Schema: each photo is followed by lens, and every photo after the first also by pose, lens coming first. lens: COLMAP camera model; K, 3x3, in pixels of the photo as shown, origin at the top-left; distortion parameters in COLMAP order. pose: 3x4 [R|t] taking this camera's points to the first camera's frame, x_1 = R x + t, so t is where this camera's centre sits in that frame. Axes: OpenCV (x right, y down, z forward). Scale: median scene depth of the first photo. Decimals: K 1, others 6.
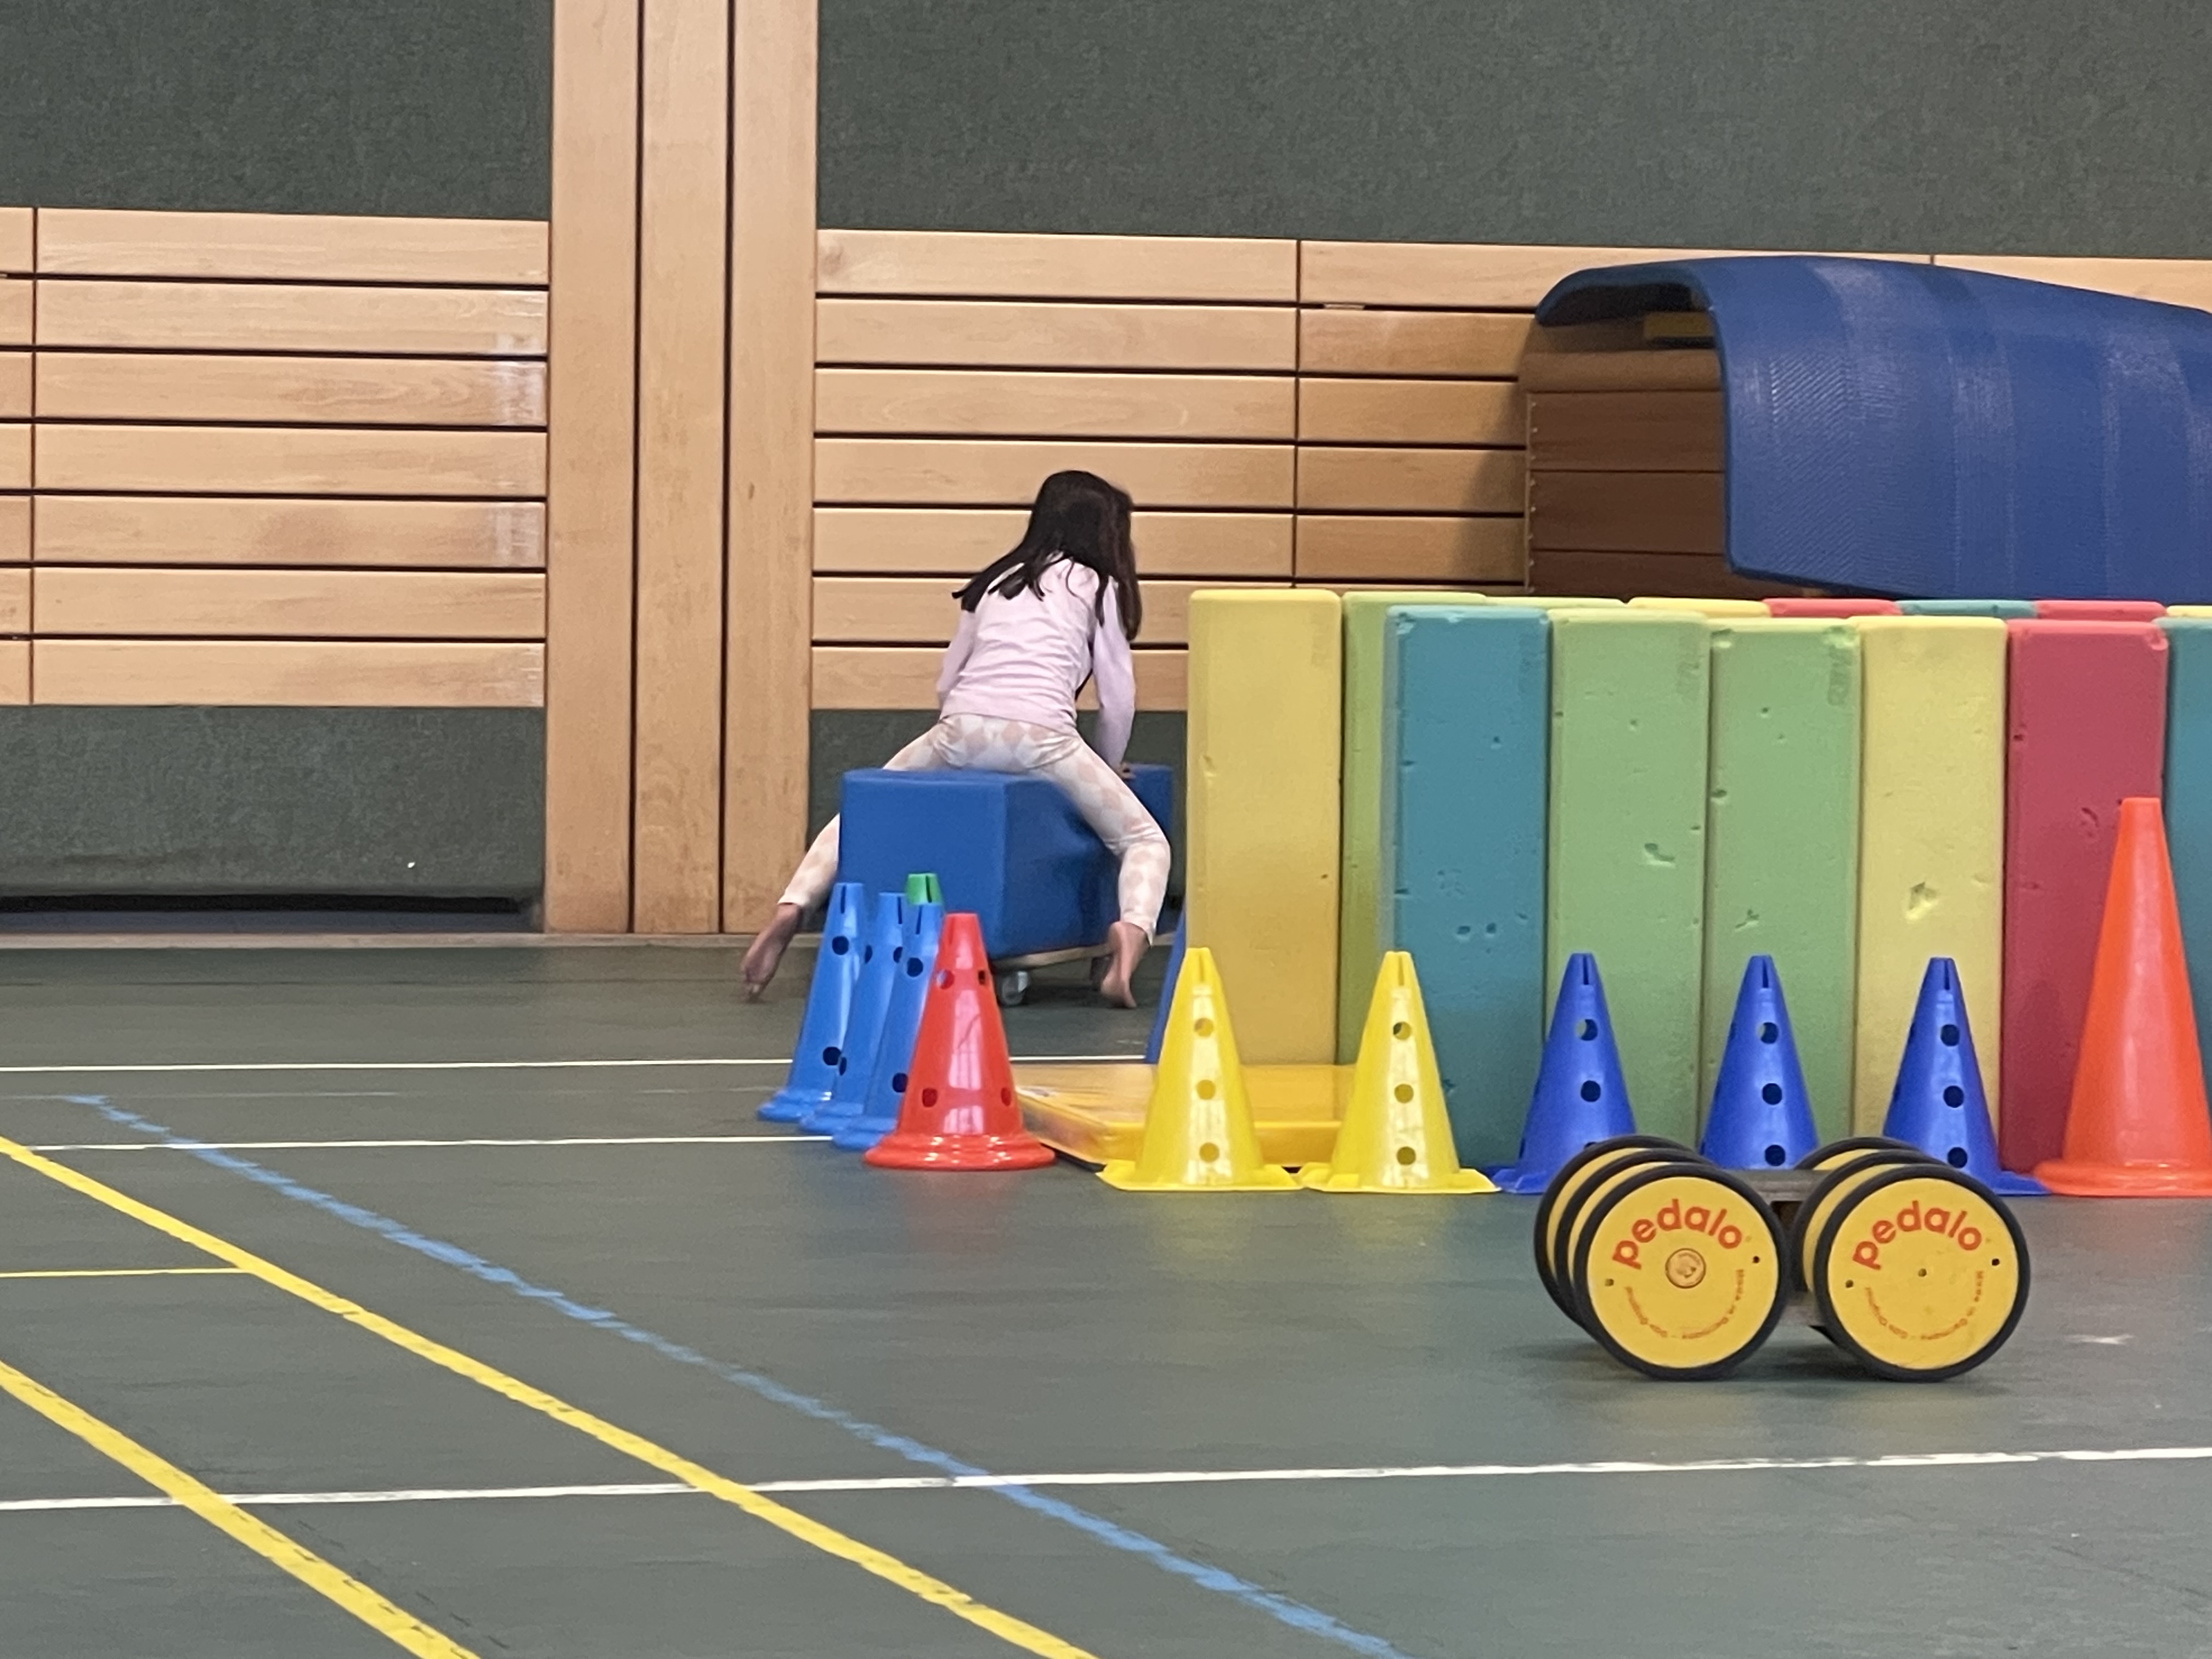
lens RADIAL K [[8280.7, 0, 1189.6], [0, 8280.7, 721.3], [0, 0, 1]] dist [0.139089, 0.000000]
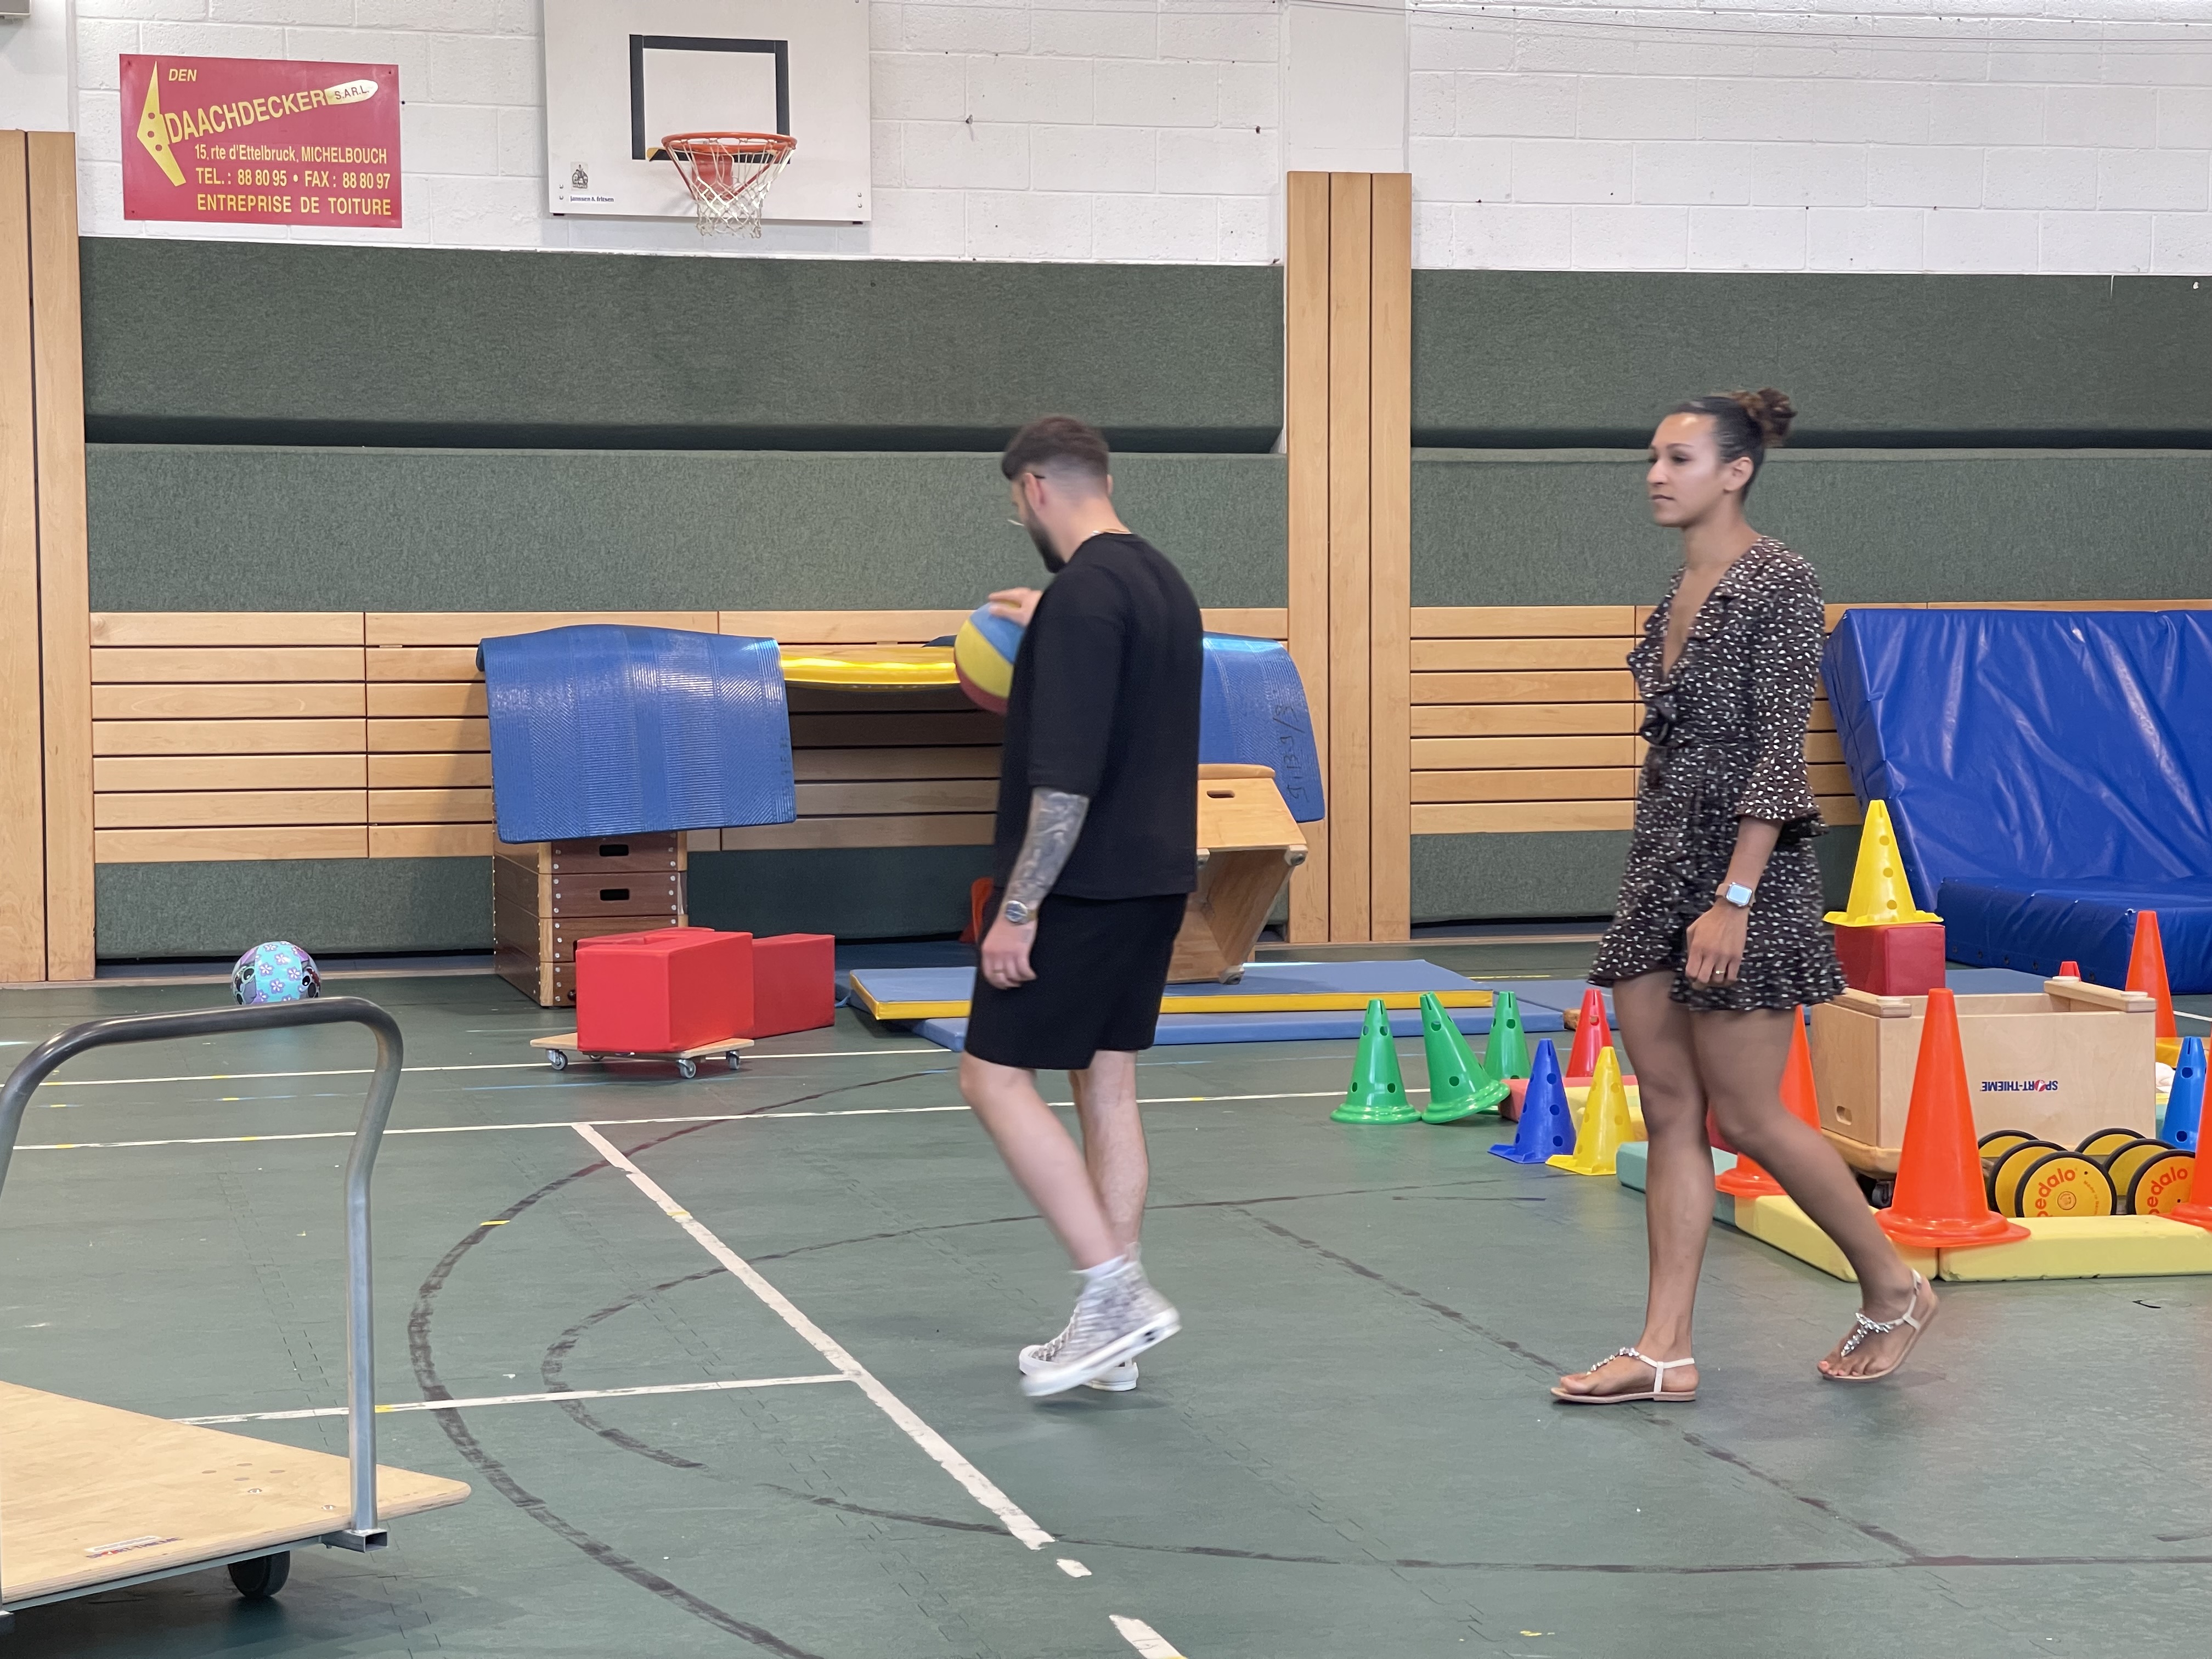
lens RADIAL K [[3992.8, 0, 1124.1], [0, 3992.8, 812.1], [0, 0, 1]] dist [0.229094, 0.000000]
pose [[0.997939, -0.026819, -0.058305, 0.246468], [0.026345, 0.999613, -0.008878, 0.001396], [0.058520, 0.007323, 0.998259, 0.076371]]
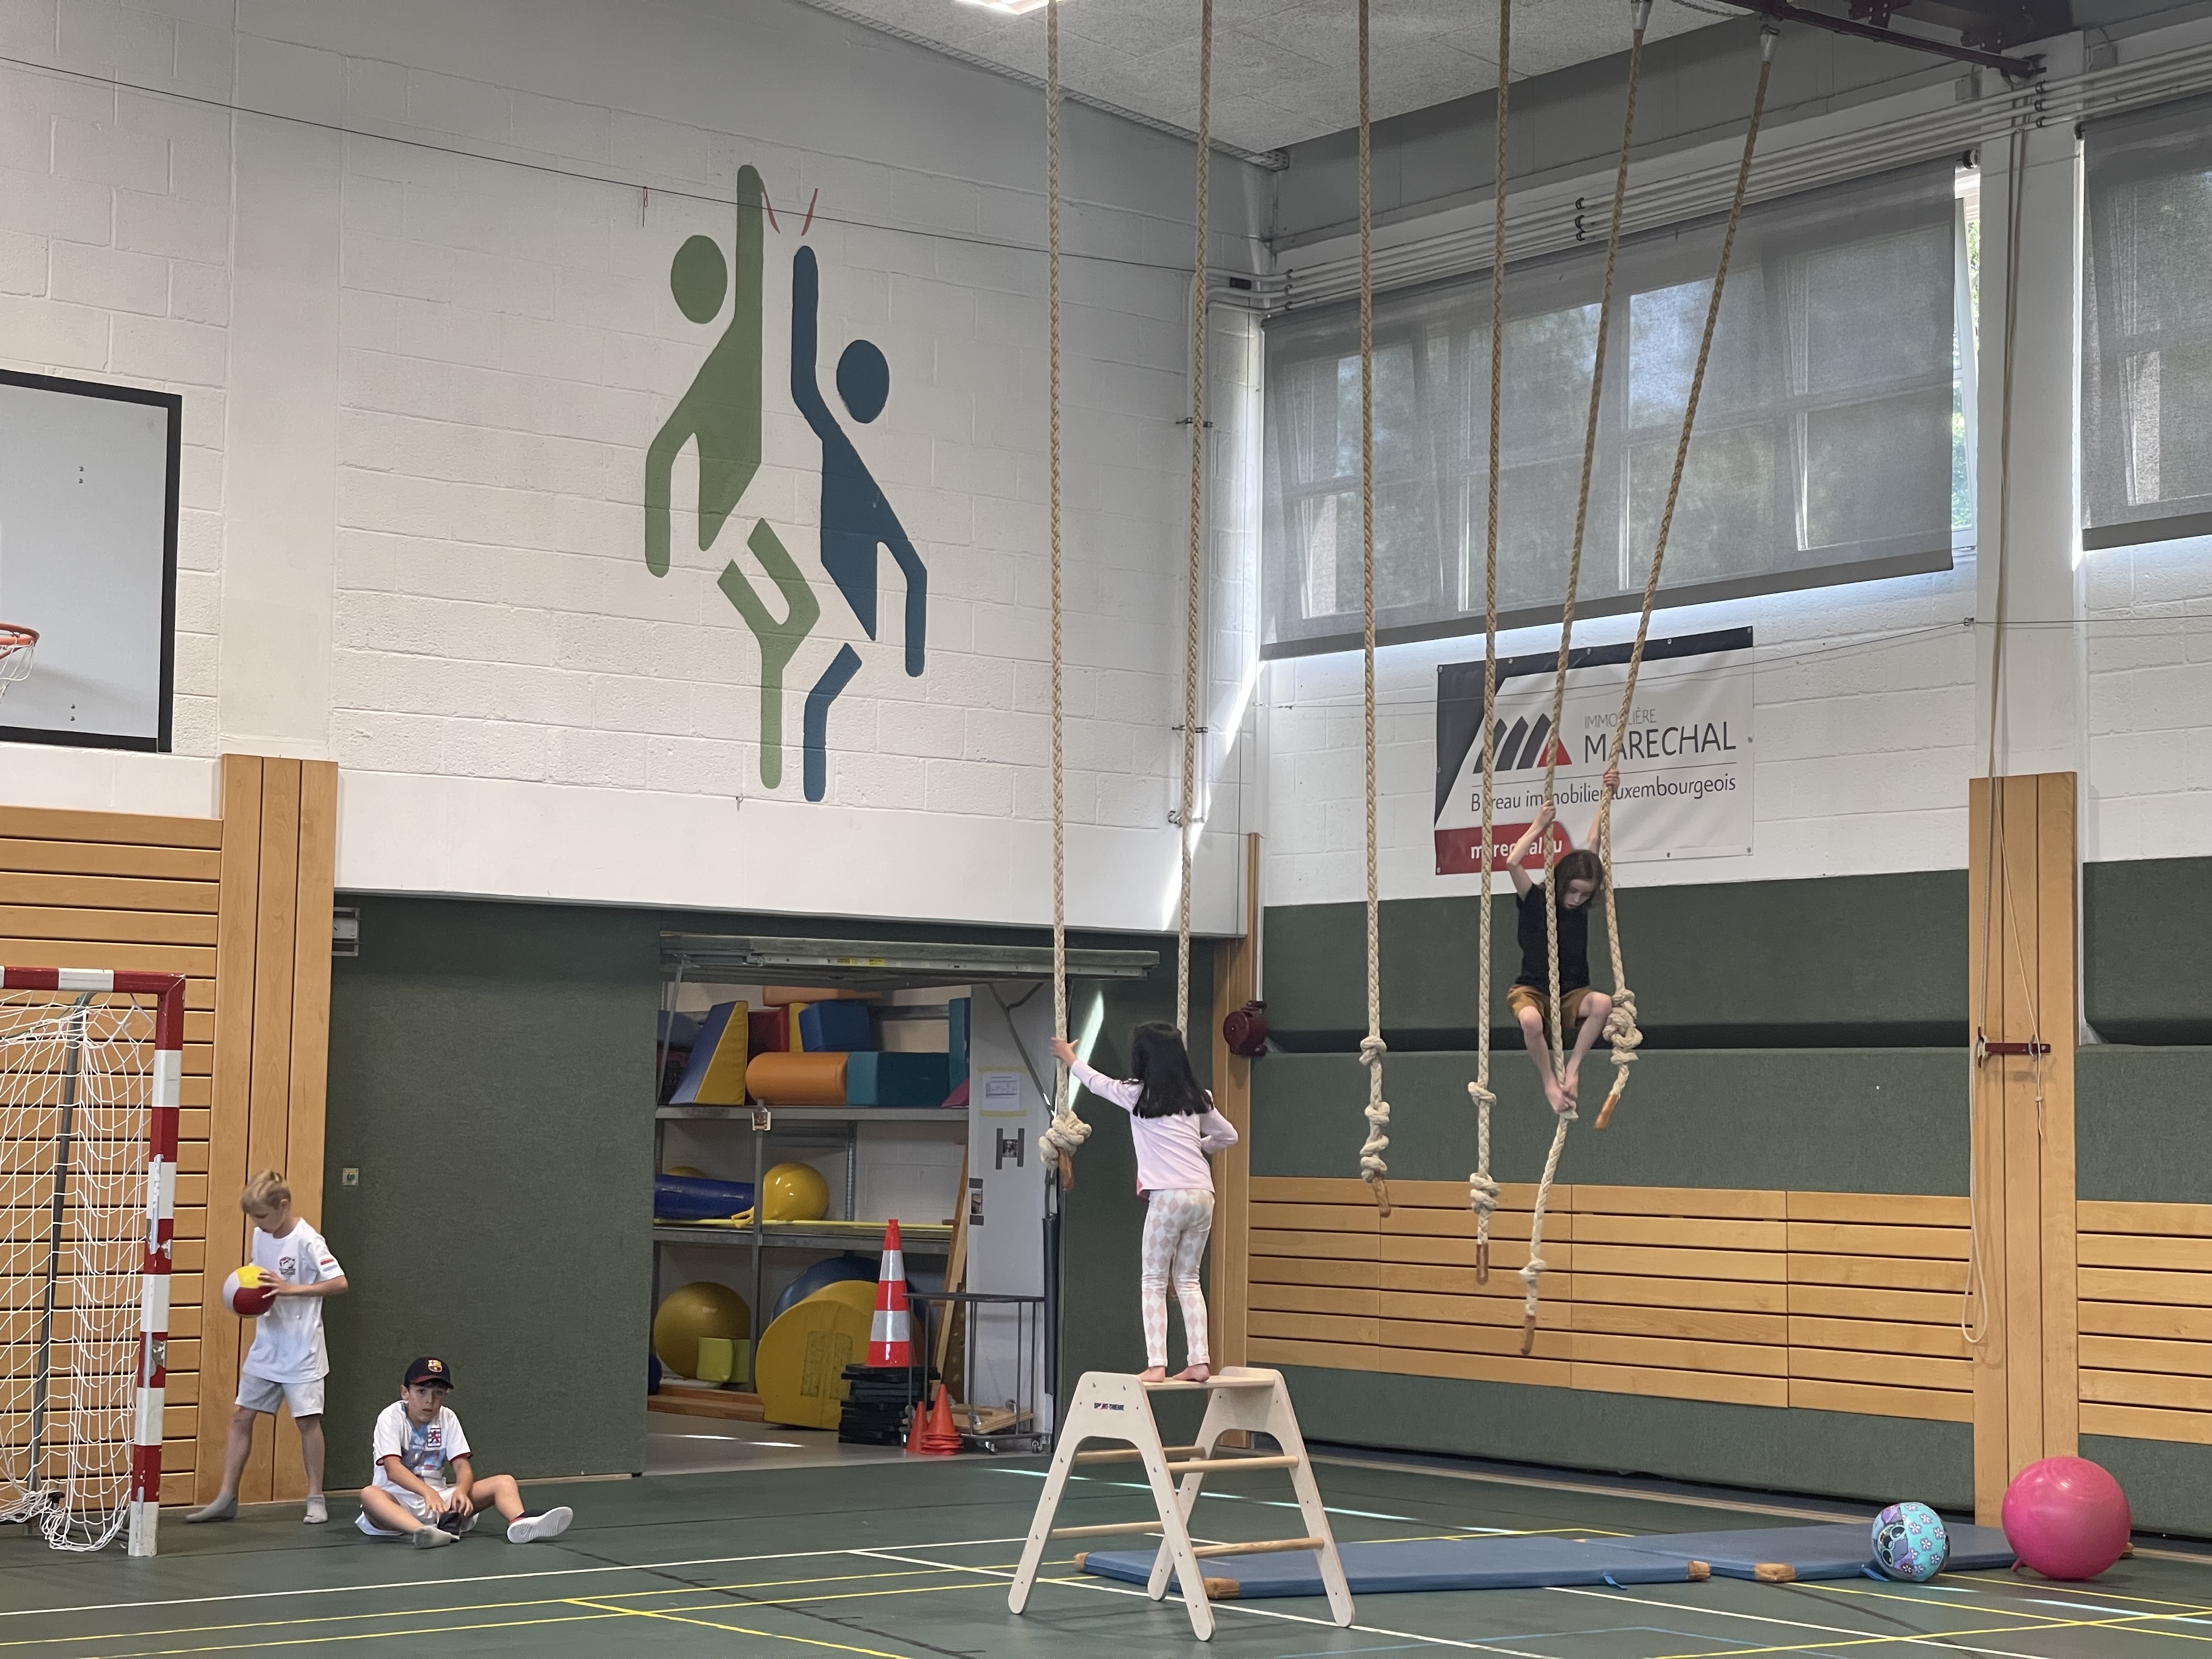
lens RADIAL K [[3992.8, 0, 1114.2], [0, 3992.8, 802.5], [0, 0, 1]] dist [0.229094, 0.000000]
pose [[0.359330, -0.100992, -0.927730, 0.905887], [-0.066435, 0.988836, -0.133376, -0.003048], [0.930843, 0.109559, 0.348609, 0.393464]]
